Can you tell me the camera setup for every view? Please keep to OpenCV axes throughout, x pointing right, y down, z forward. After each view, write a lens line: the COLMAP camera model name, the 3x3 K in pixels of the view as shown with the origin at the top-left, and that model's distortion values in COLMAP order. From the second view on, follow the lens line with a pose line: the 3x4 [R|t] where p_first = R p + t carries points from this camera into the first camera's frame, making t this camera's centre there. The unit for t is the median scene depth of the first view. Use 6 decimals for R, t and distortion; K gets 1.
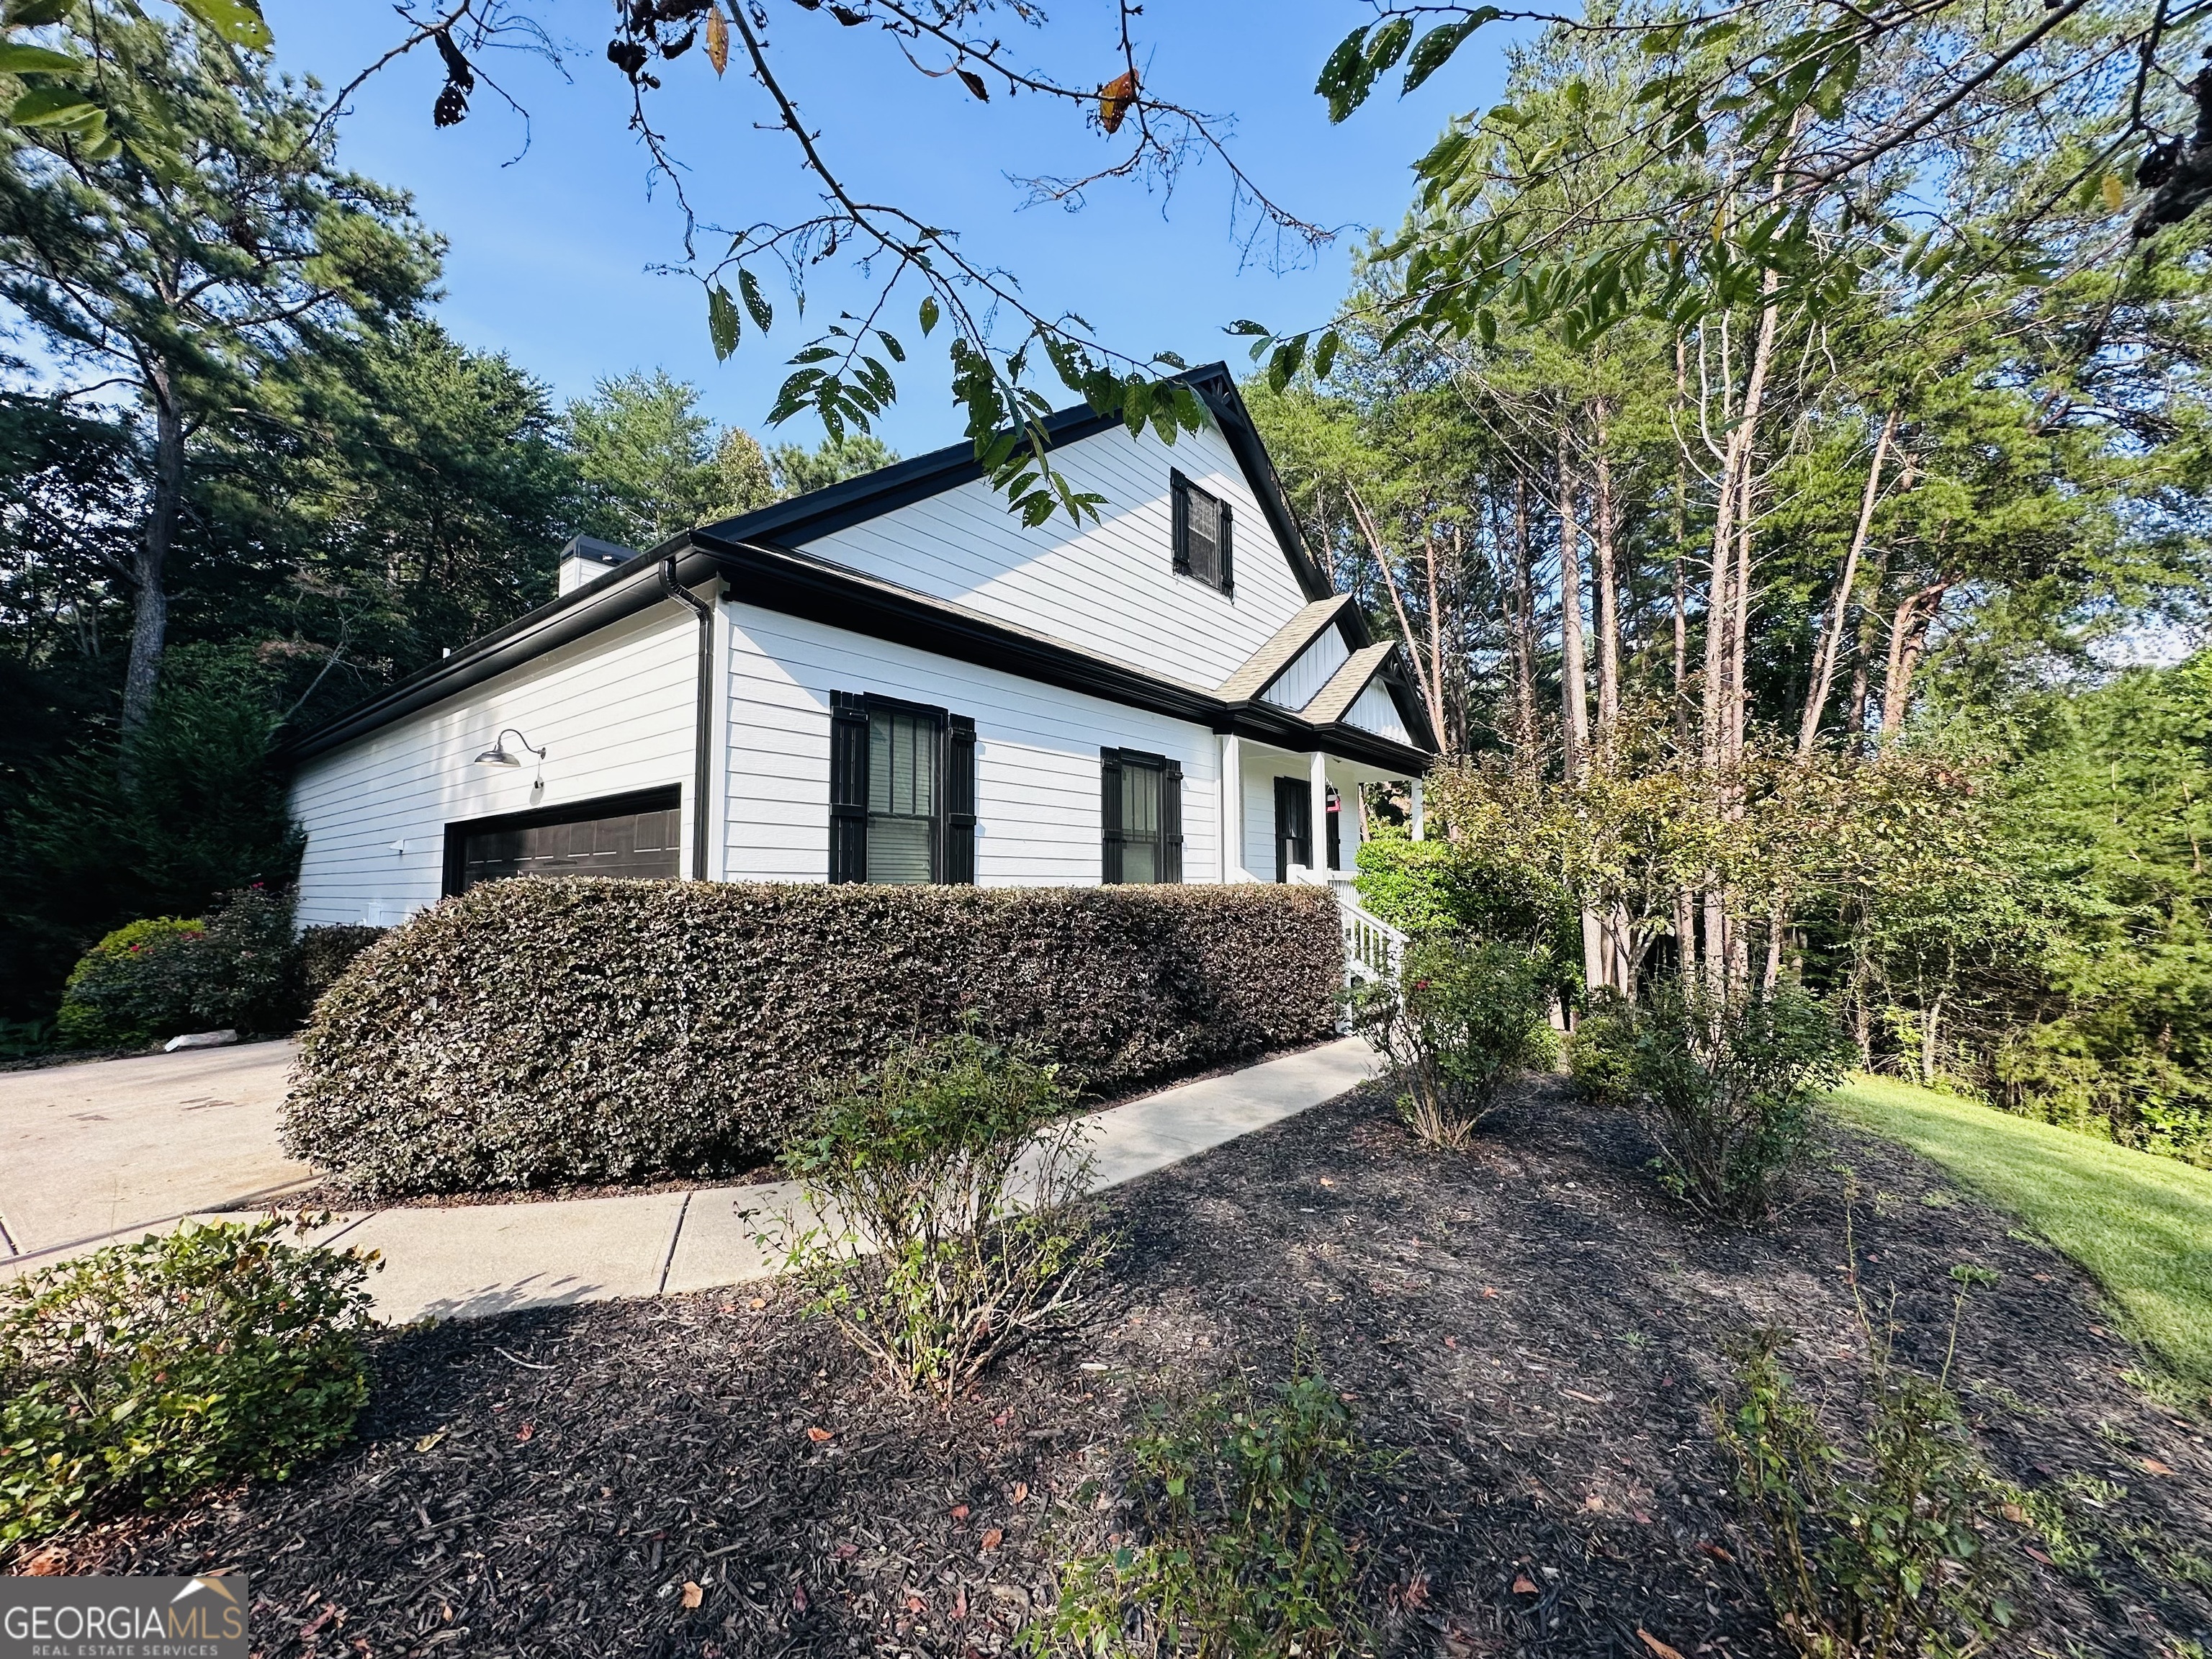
lens RADIAL K [[887.7, 0, 1106.0], [0, 887.7, 829.5], [0, 0, 1]] dist [-0.000068, -0.000112]
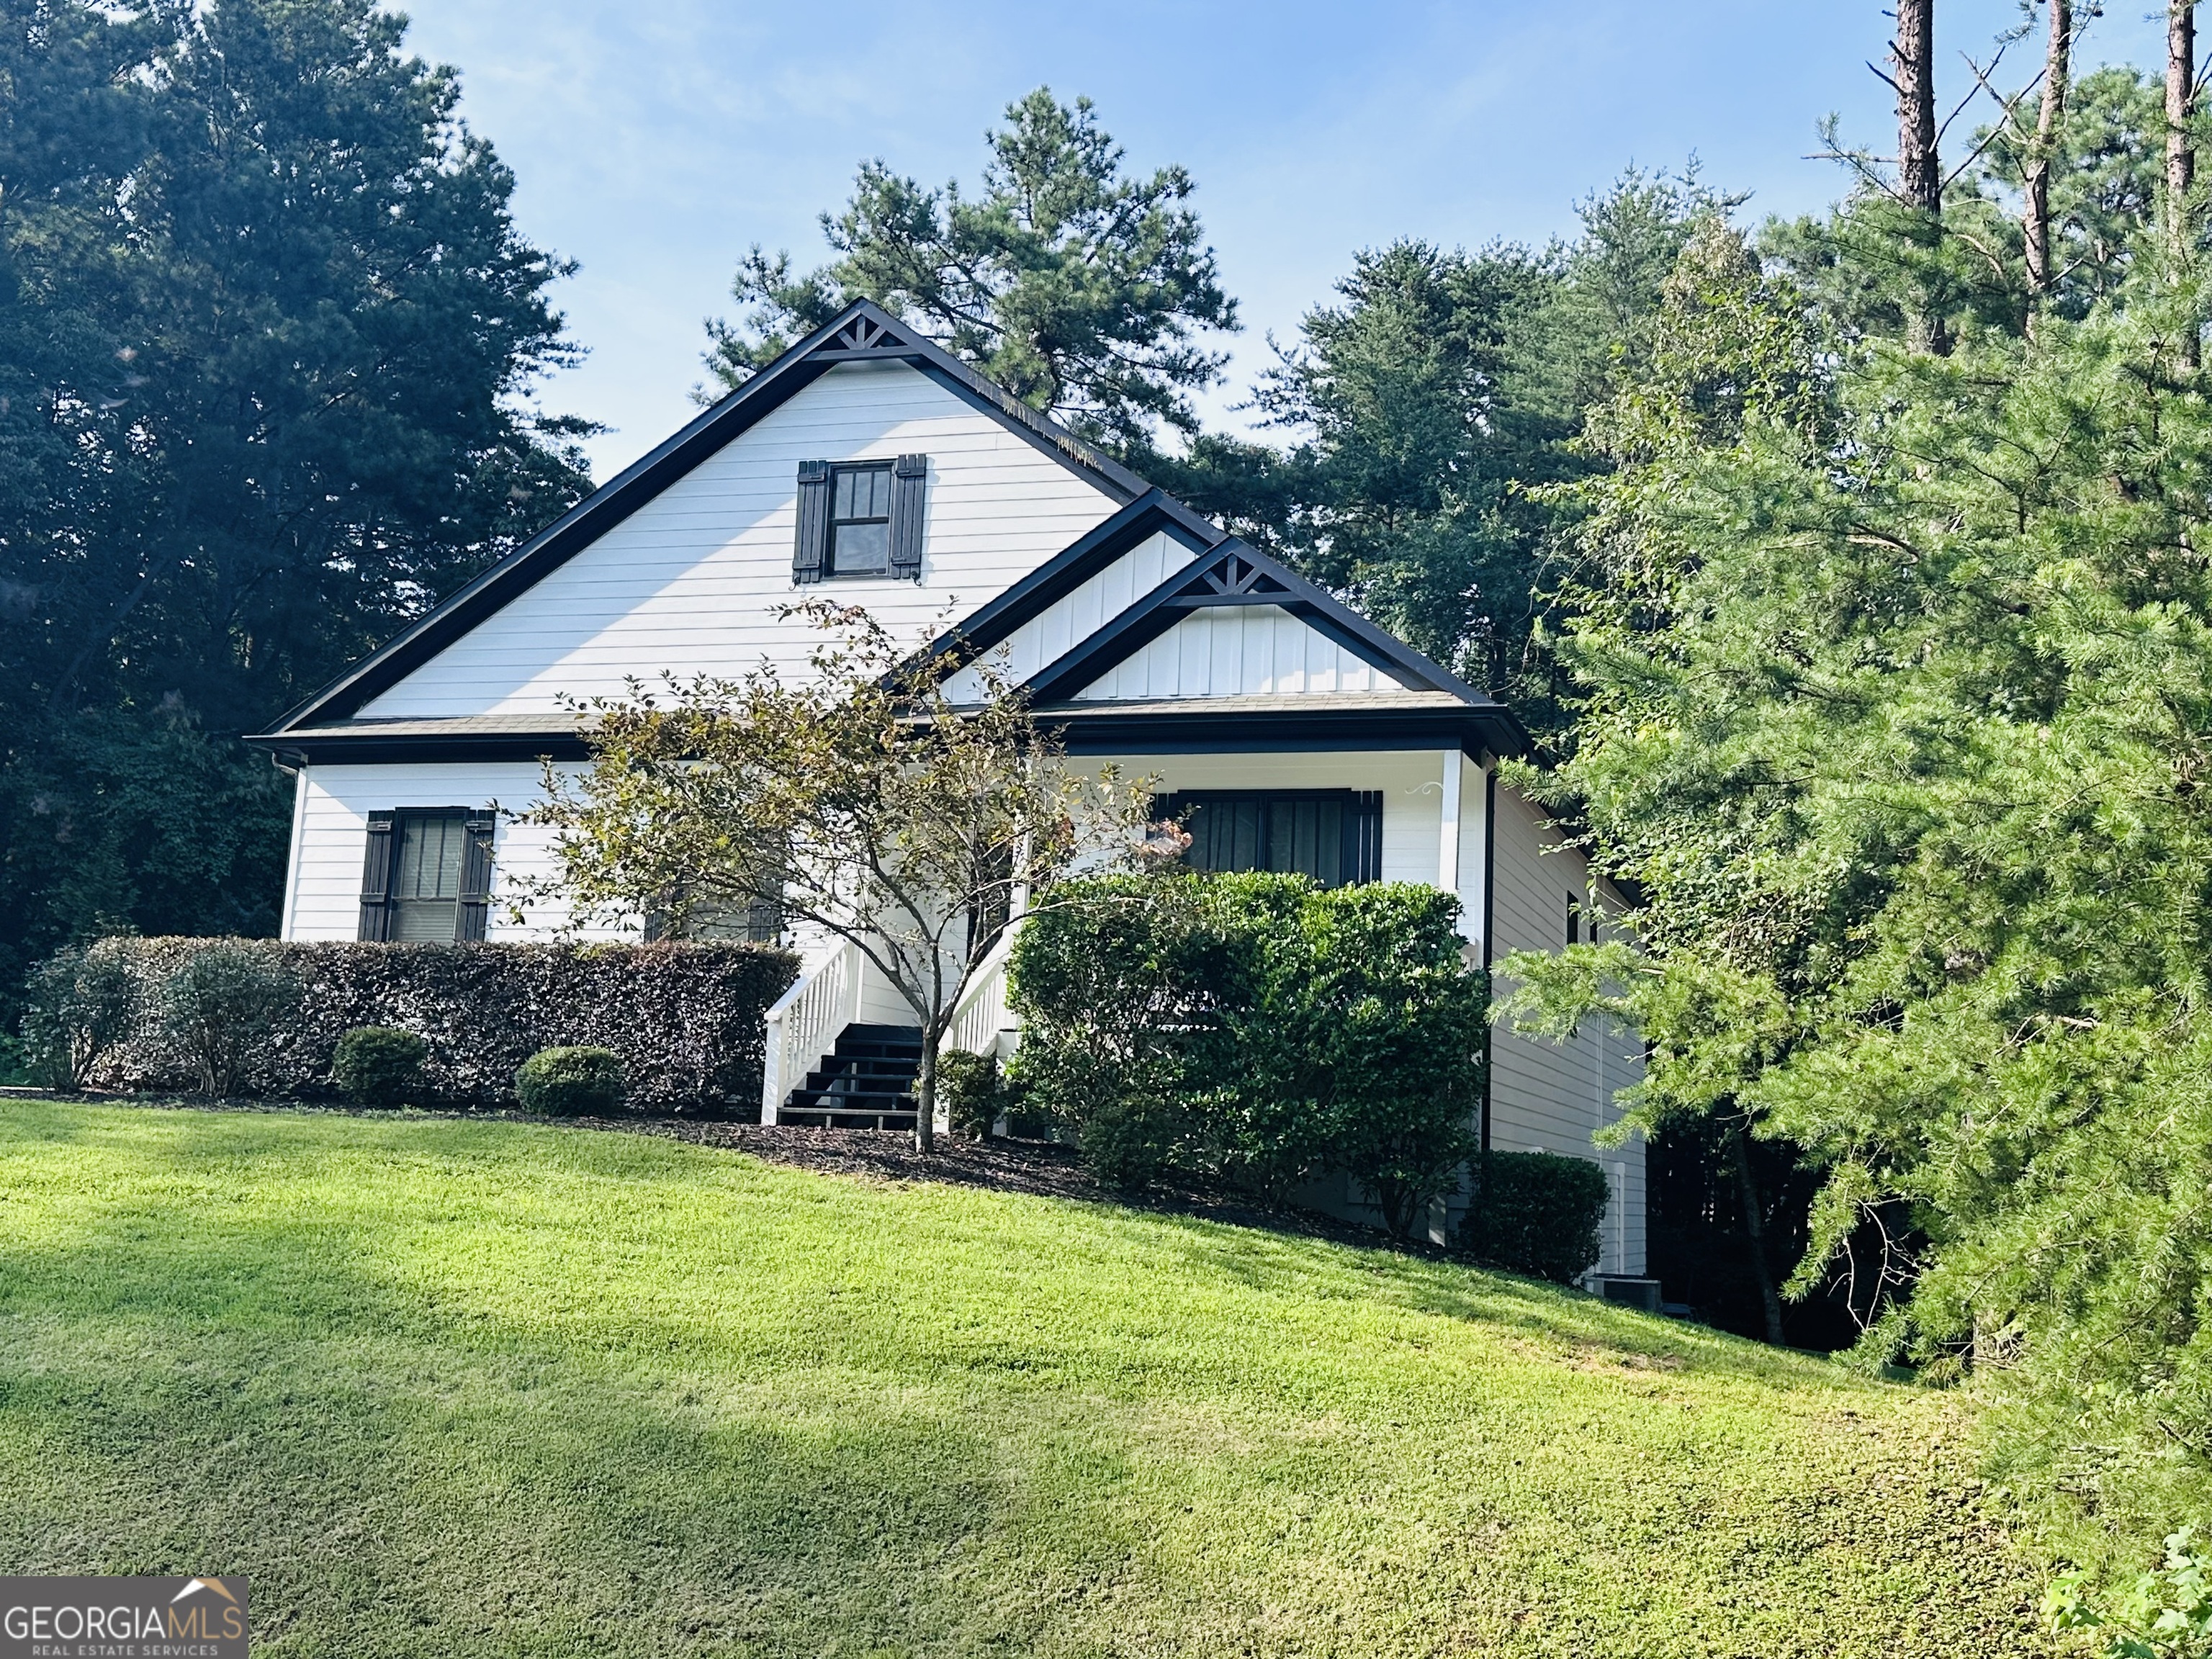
lens RADIAL K [[2390.8, 0, 1106.0], [0, 2390.8, 829.5], [0, 0, 1]] dist [0.208280, -0.477404]
pose [[0.333600, -0.118163, -0.935280, 2.570386], [0.018116, 0.992734, -0.118960, 0.243255], [0.942541, 0.022741, 0.333317, 0.589094]]
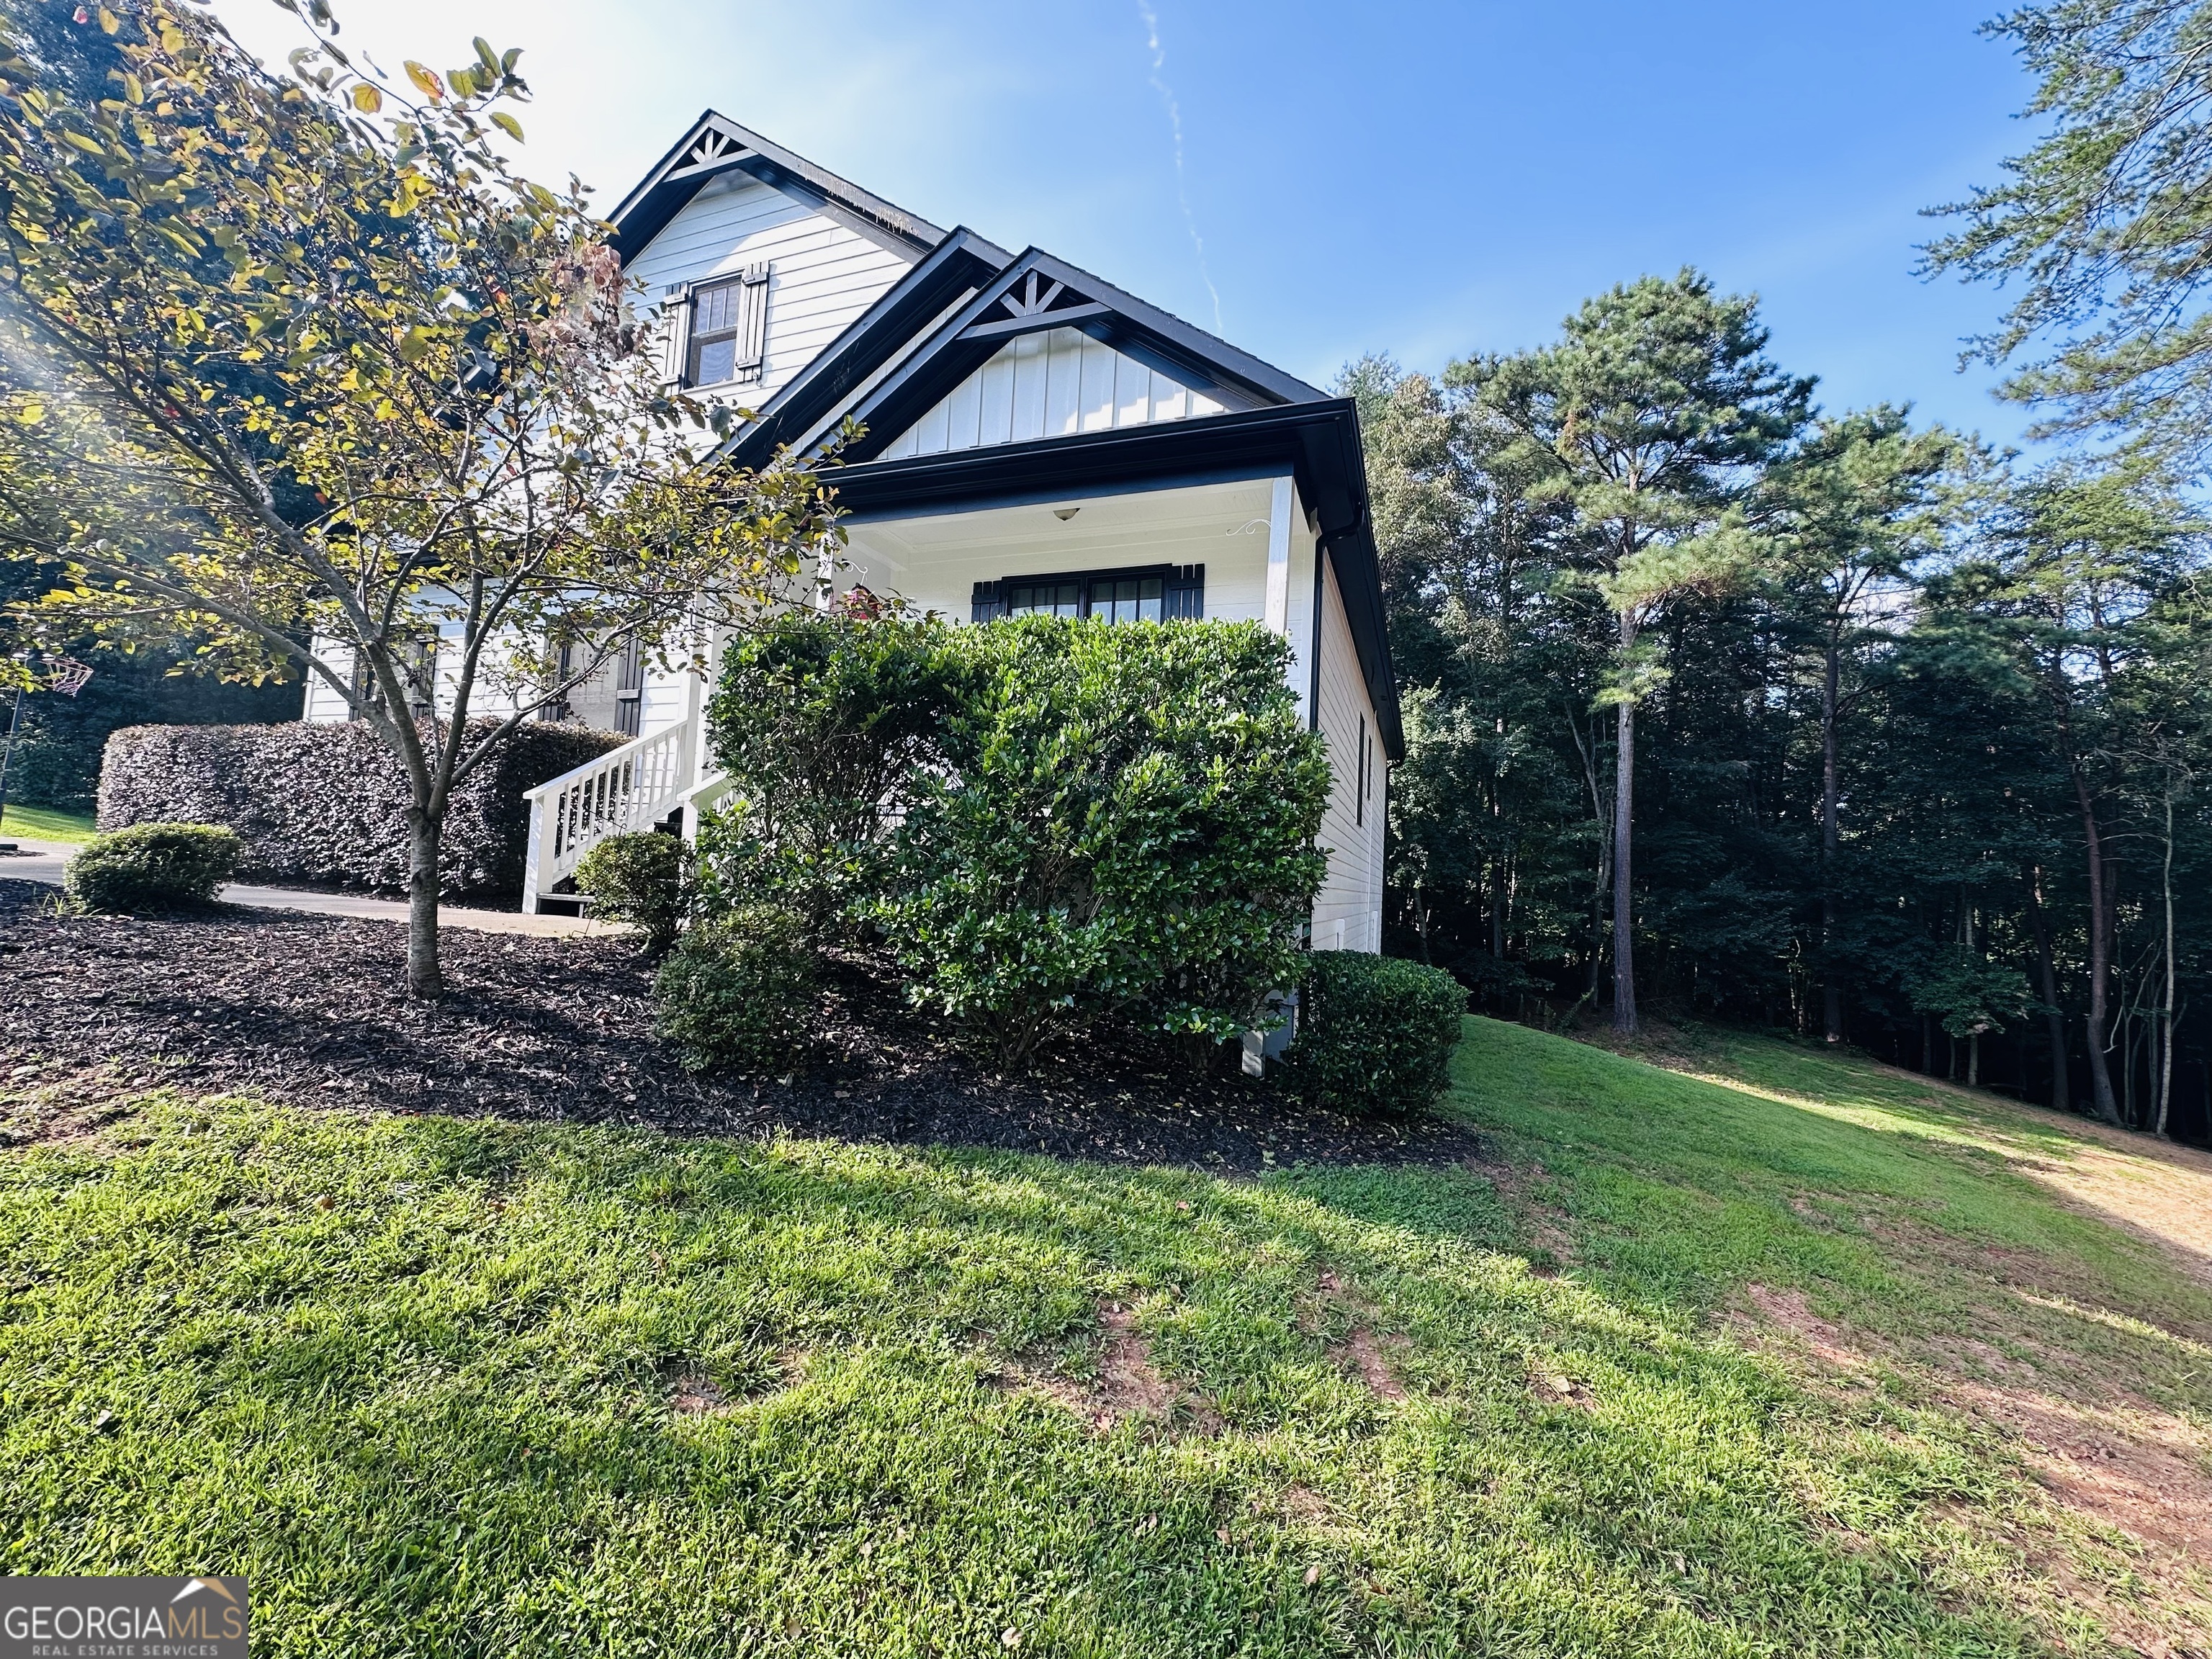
lens RADIAL K [[887.7, 0, 1106.0], [0, 887.7, 829.5], [0, 0, 1]] dist [-0.000068, -0.000112]
pose [[0.307371, -0.038795, -0.950798, 1.187648], [0.011785, 0.999247, -0.036962, 0.206598], [0.951517, 0.000156, 0.307597, 1.300164]]
